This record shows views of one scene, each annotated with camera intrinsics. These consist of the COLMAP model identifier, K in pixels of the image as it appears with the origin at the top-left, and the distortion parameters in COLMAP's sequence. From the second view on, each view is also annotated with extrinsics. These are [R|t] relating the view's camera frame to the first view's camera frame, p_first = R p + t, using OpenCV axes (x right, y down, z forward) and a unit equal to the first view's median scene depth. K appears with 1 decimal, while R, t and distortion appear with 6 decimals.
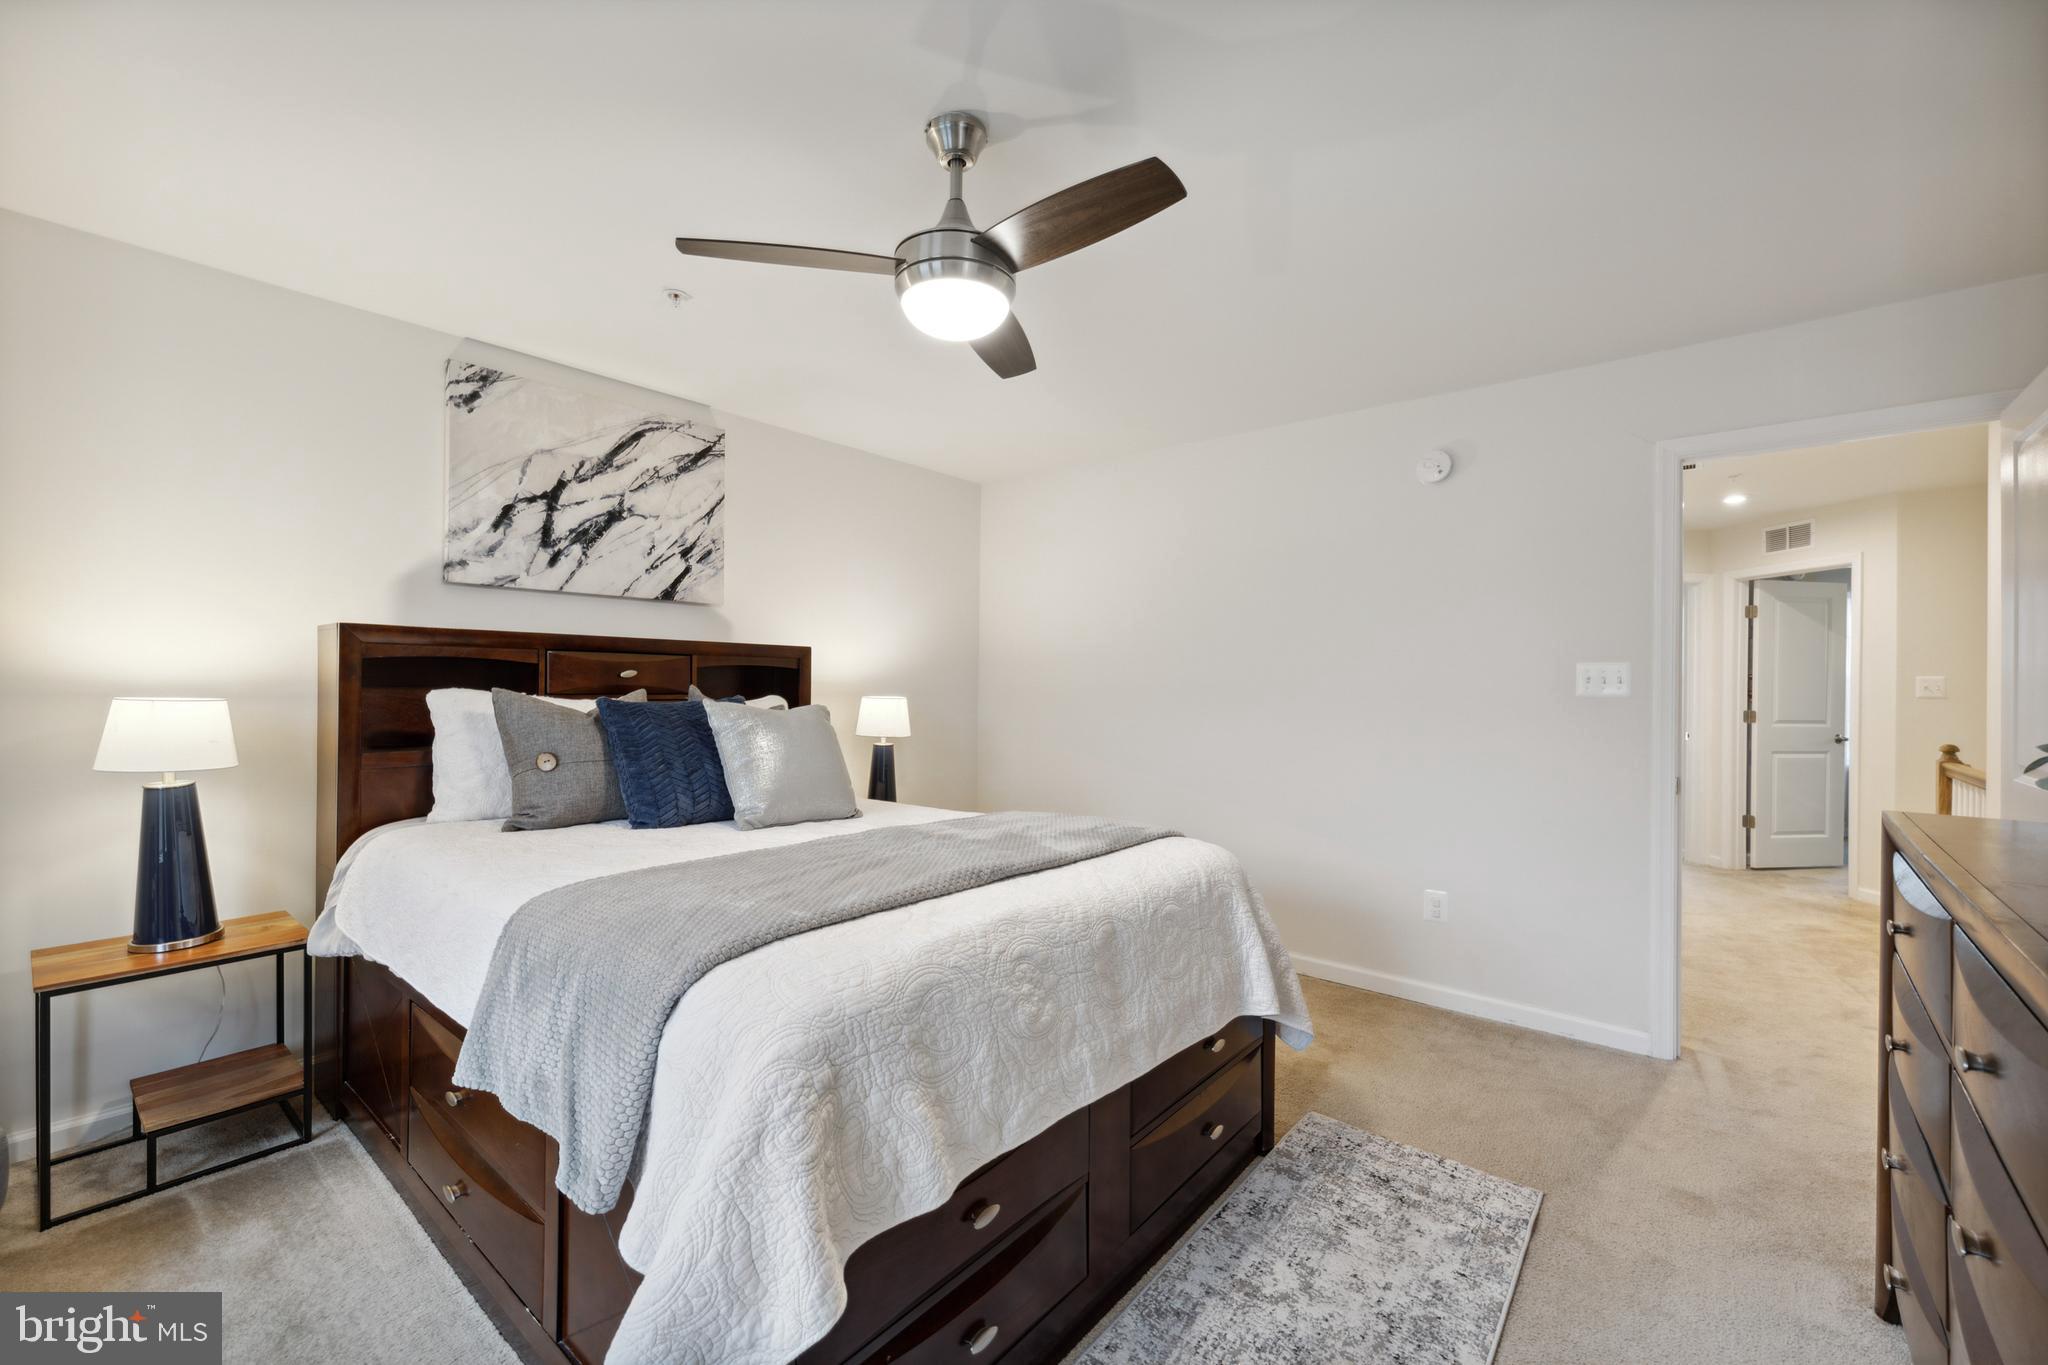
lens RADIAL K [[831.9, 0, 1031.8], [0, 831.9, 684.3], [0, 0, 1]] dist [0.002139, 0.000475]
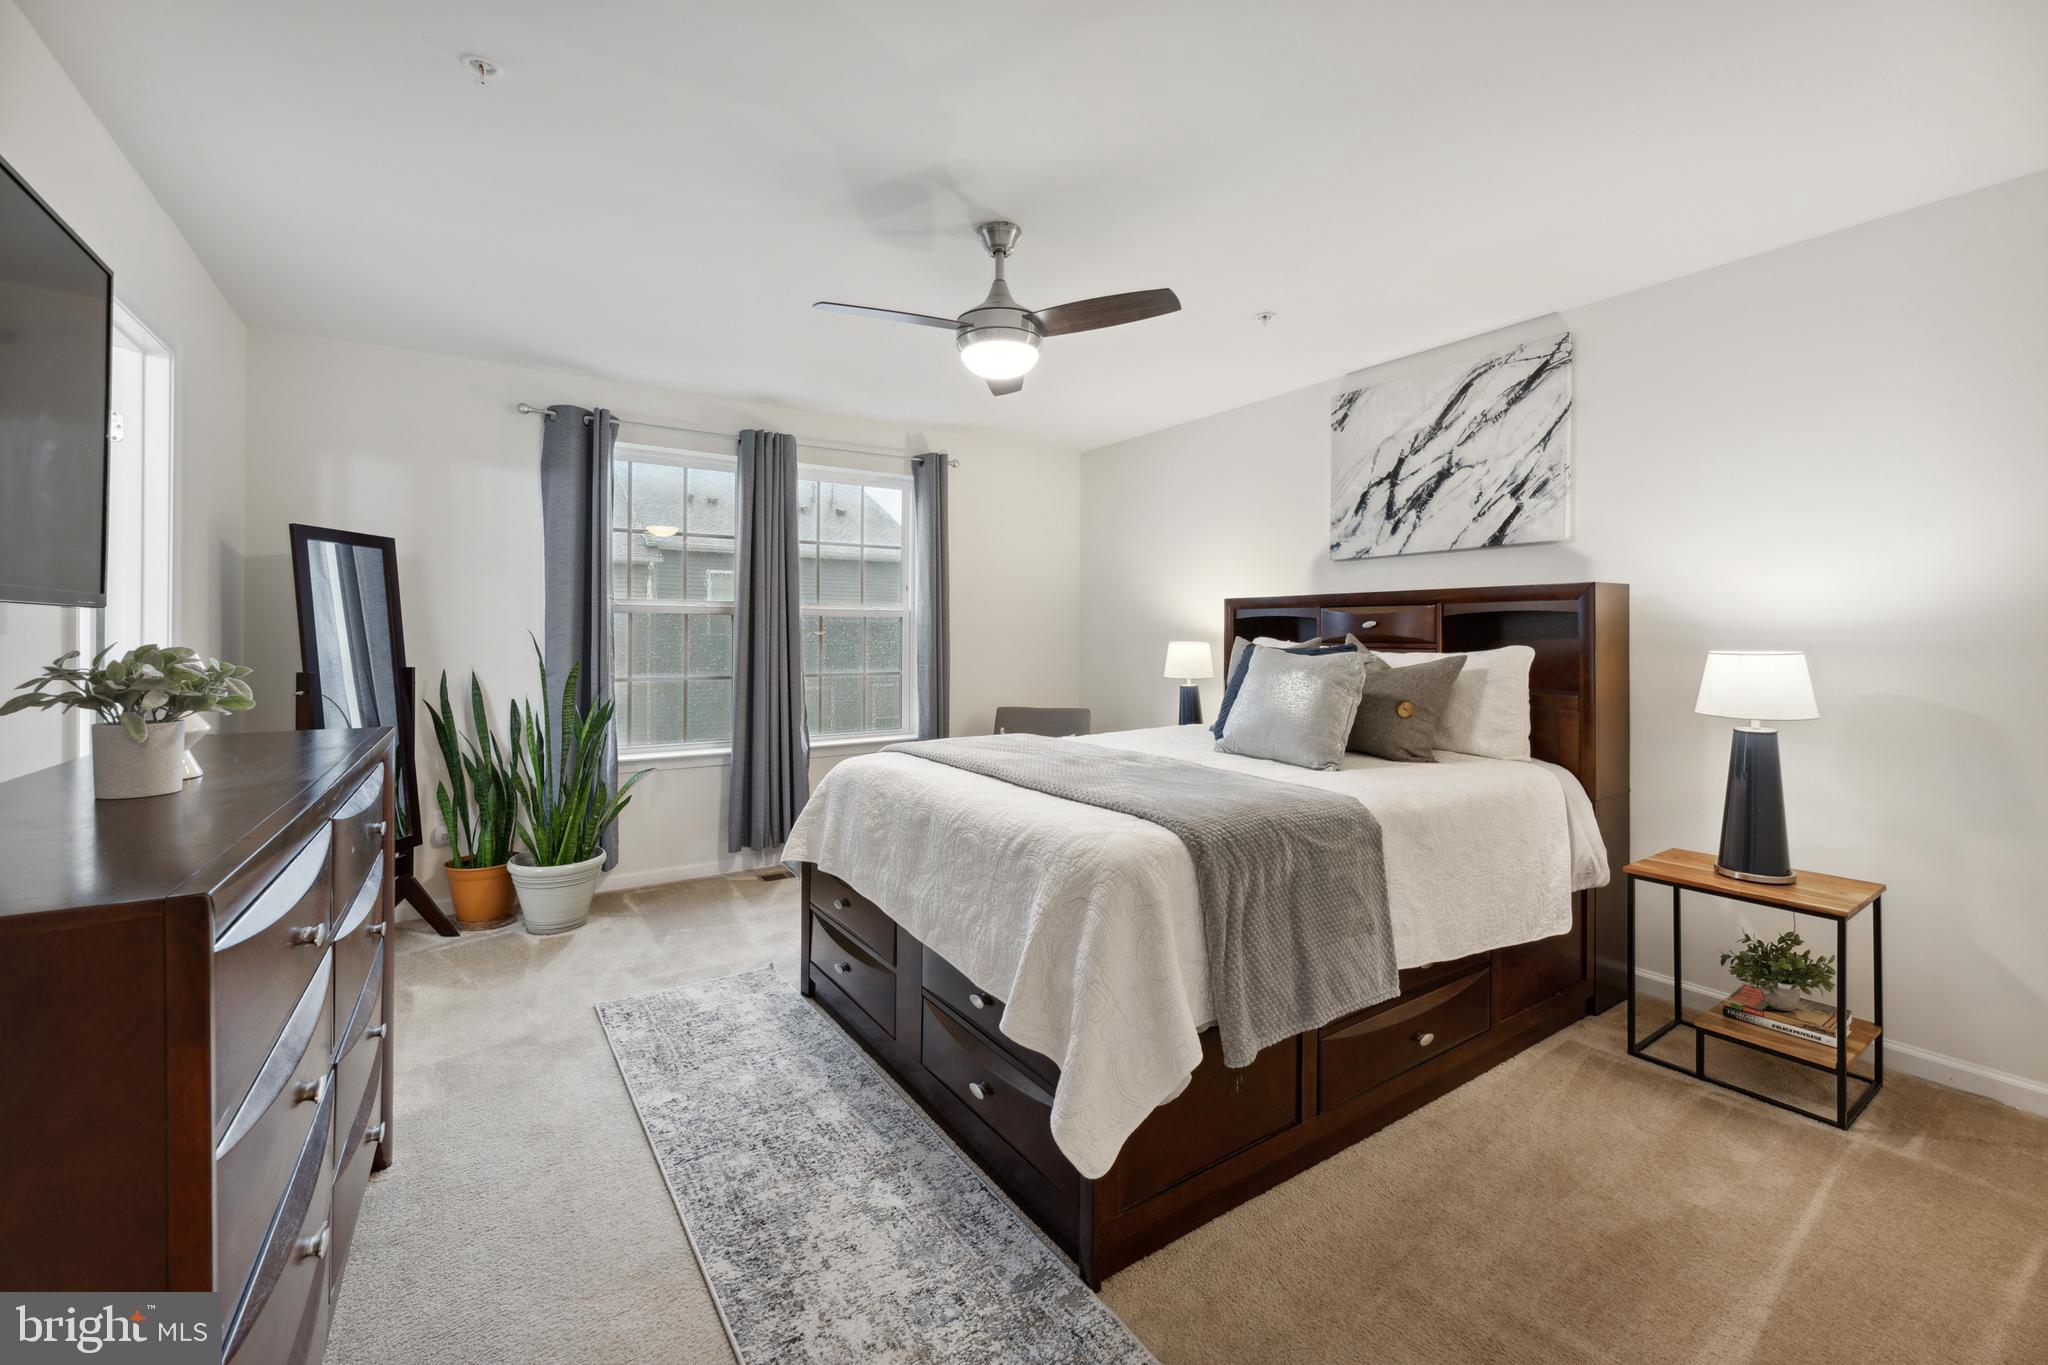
lens RADIAL K [[832.8, 0, 992.1], [0, 832.8, 629.9], [0, 0, 1]] dist [0.013563, 0.000039]
pose [[-0.309131, -0.014253, -0.950913, 0.709695], [-0.002501, 0.999896, -0.014174, 0.011330], [0.951016, -0.002003, -0.309134, 0.816300]]
